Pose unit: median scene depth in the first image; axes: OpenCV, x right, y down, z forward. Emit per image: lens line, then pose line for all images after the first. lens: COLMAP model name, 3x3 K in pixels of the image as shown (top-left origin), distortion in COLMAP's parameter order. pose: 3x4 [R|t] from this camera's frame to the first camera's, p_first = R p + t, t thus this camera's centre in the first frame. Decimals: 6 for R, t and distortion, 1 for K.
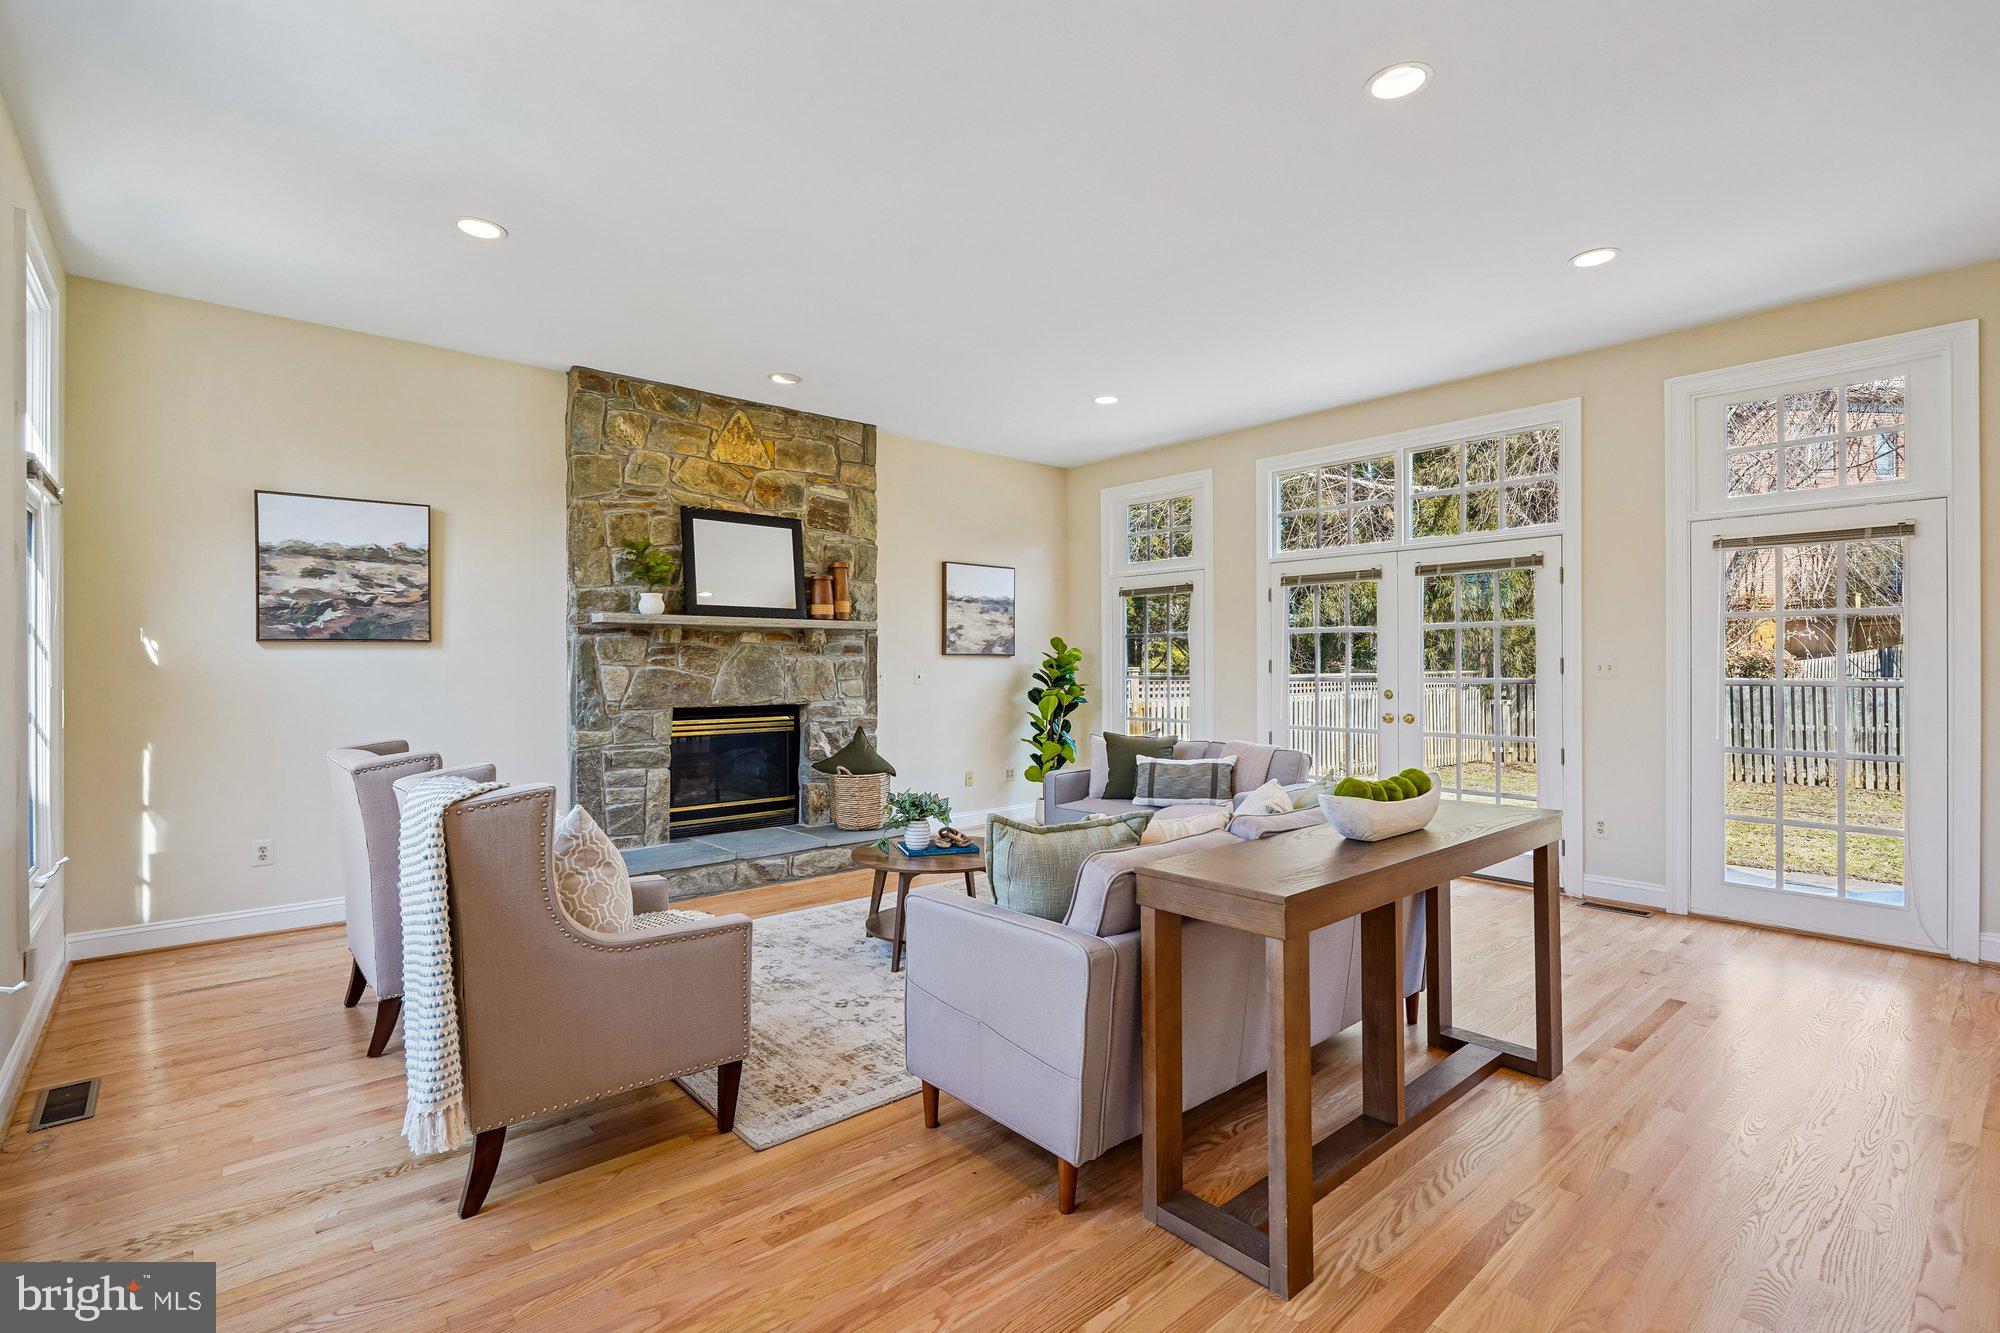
lens RADIAL K [[925.3, 0, 996.2], [0, 925.3, 667.4], [0, 0, 1]] dist [-0.001631, 0.000343]
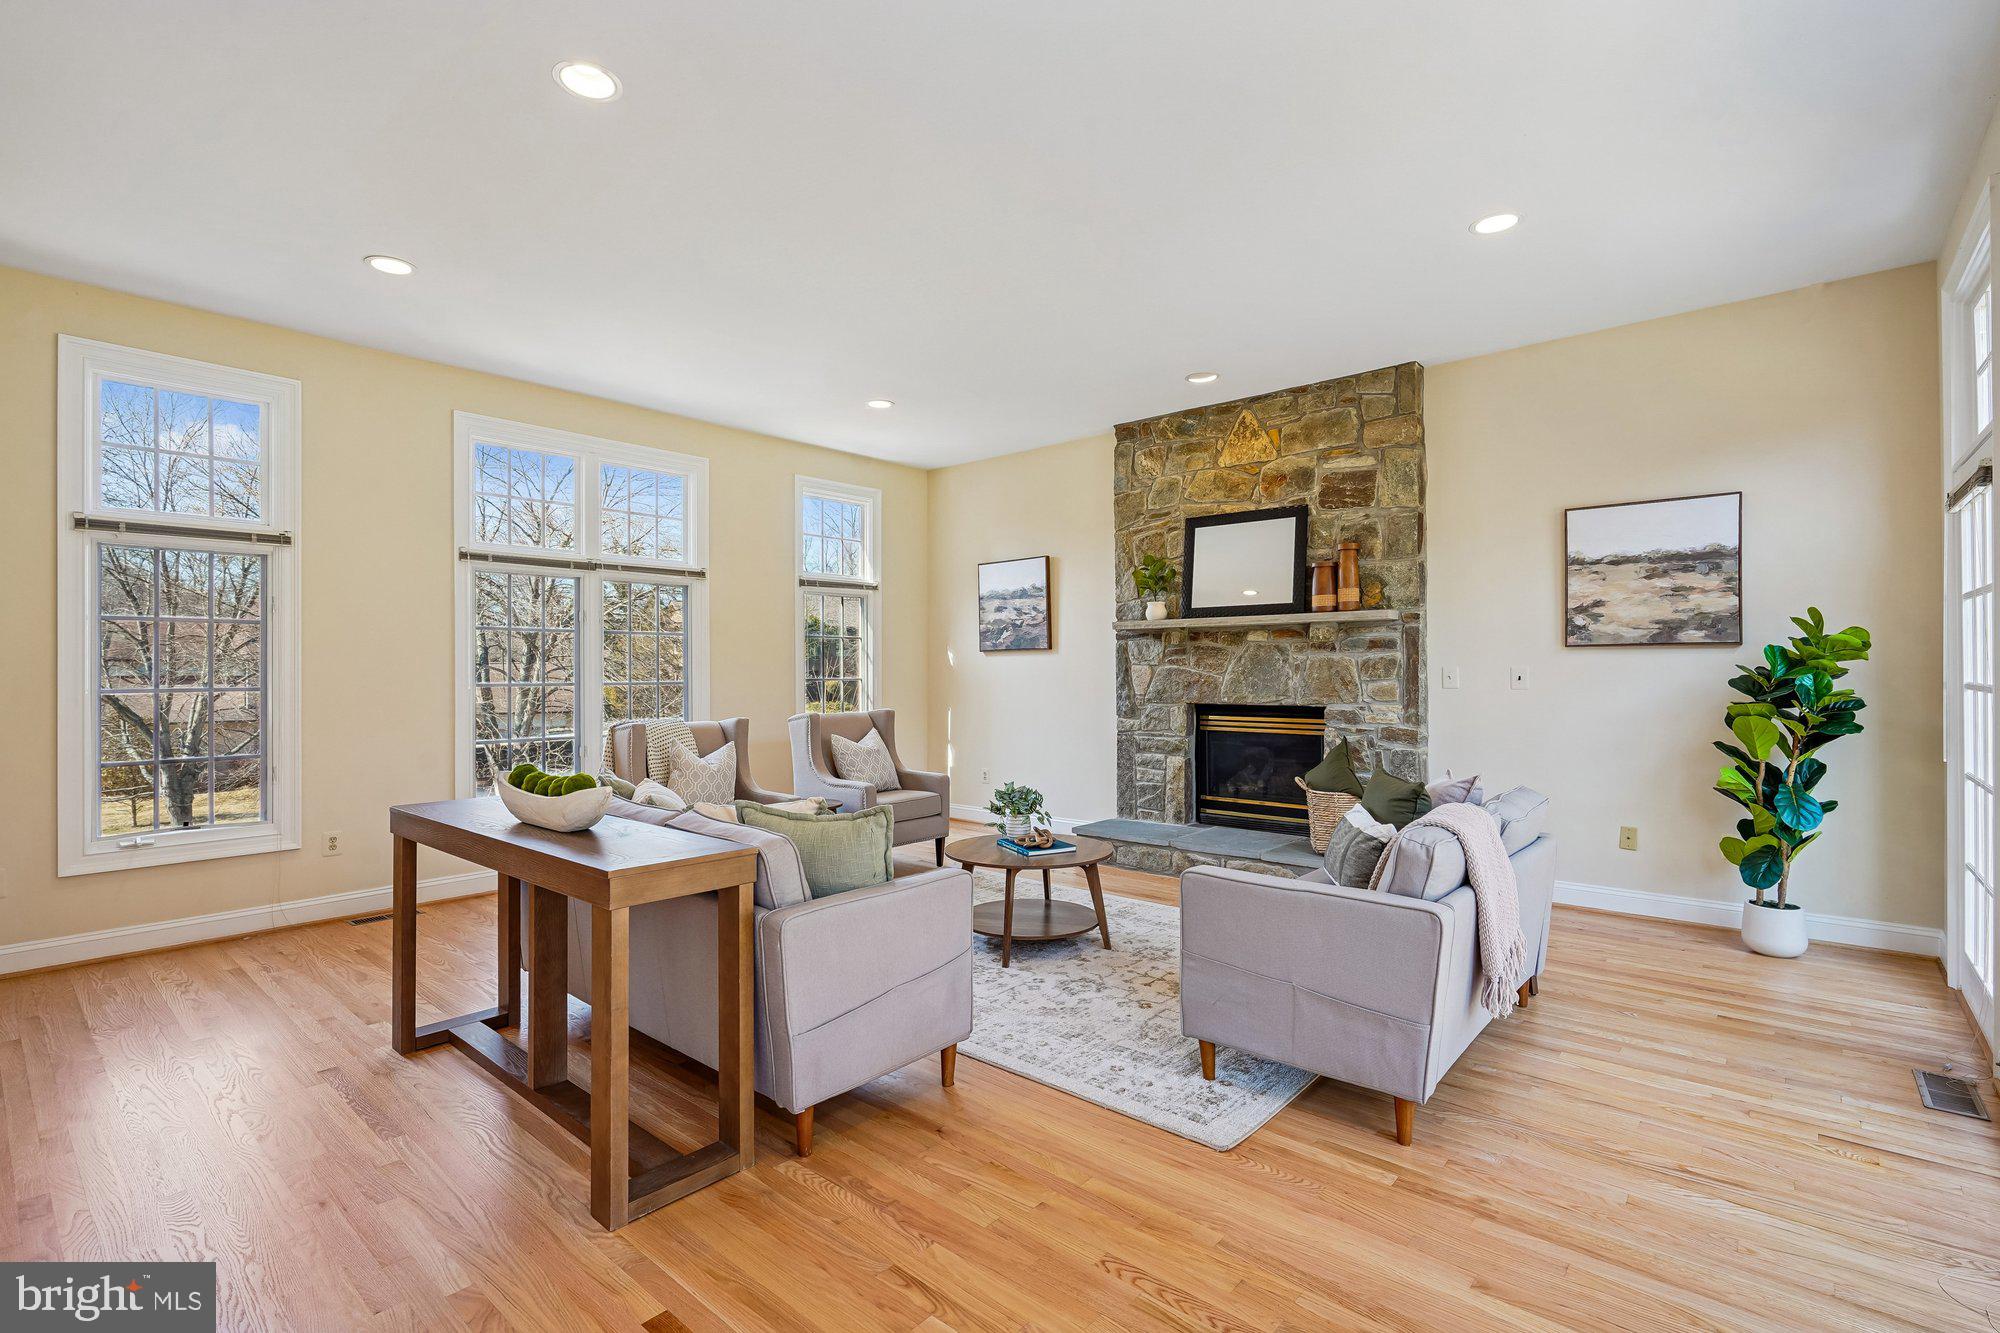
lens RADIAL K [[925.3, 0, 994.6], [0, 925.3, 668.8], [0, 0, 1]] dist [-0.001631, 0.000343]
pose [[0.138571, 0.001702, -0.990351, 0.667810], [0.004065, 0.999989, 0.002287, -0.000623], [0.990344, -0.004343, 0.138562, 0.583197]]
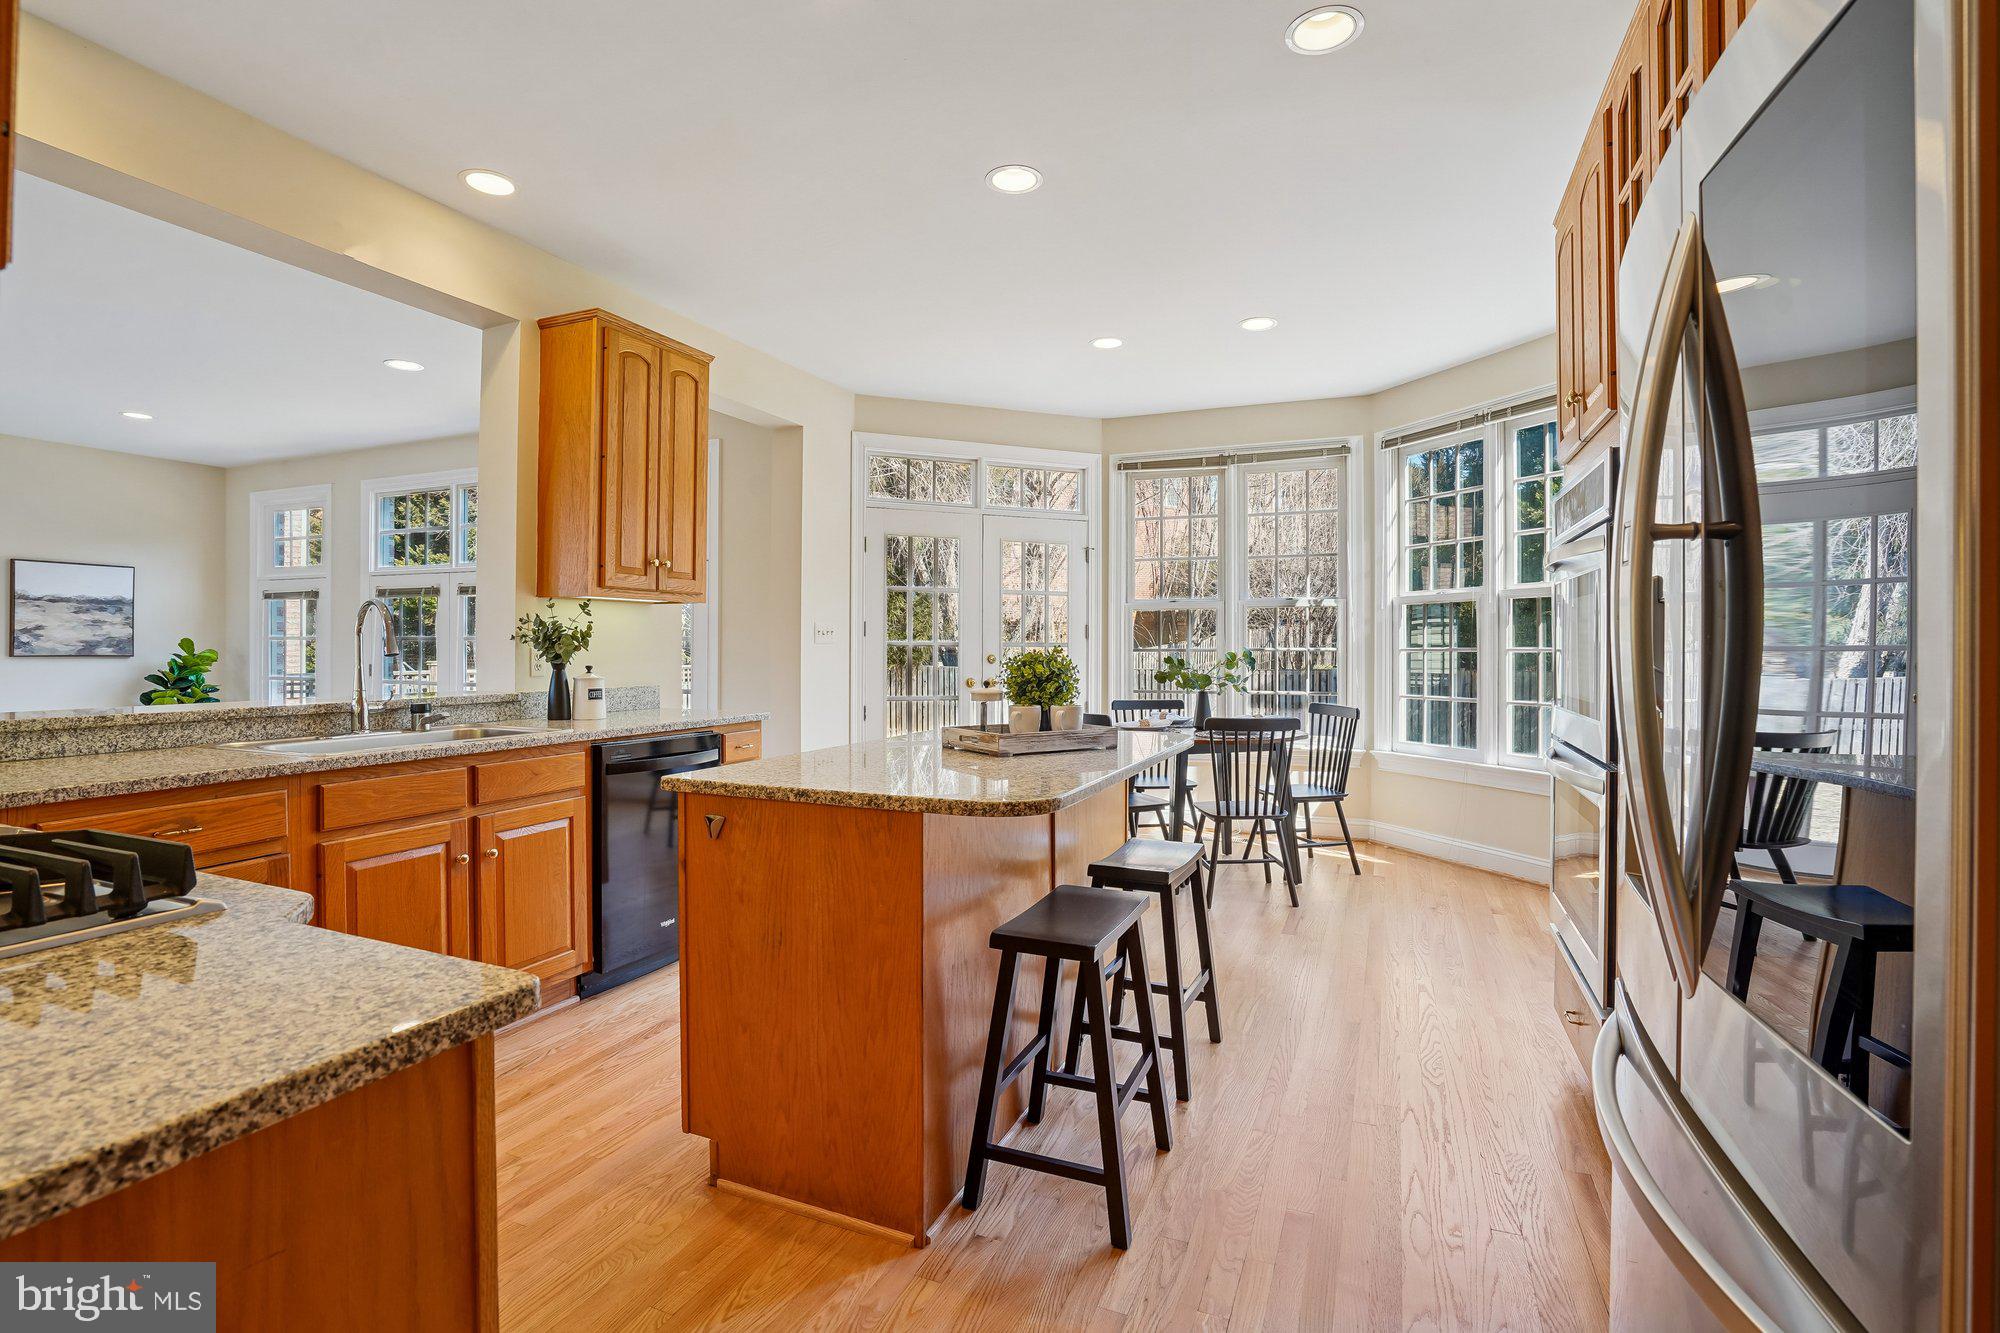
lens RADIAL K [[925.3, 0, 987.2], [0, 925.3, 661.3], [0, 0, 1]] dist [-0.001631, 0.000343]
pose [[0.904336, -0.000644, 0.426820, 0.533887], [-0.003802, 0.999947, 0.009565, -0.025872], [-0.426803, -0.010273, 0.904286, -0.349064]]
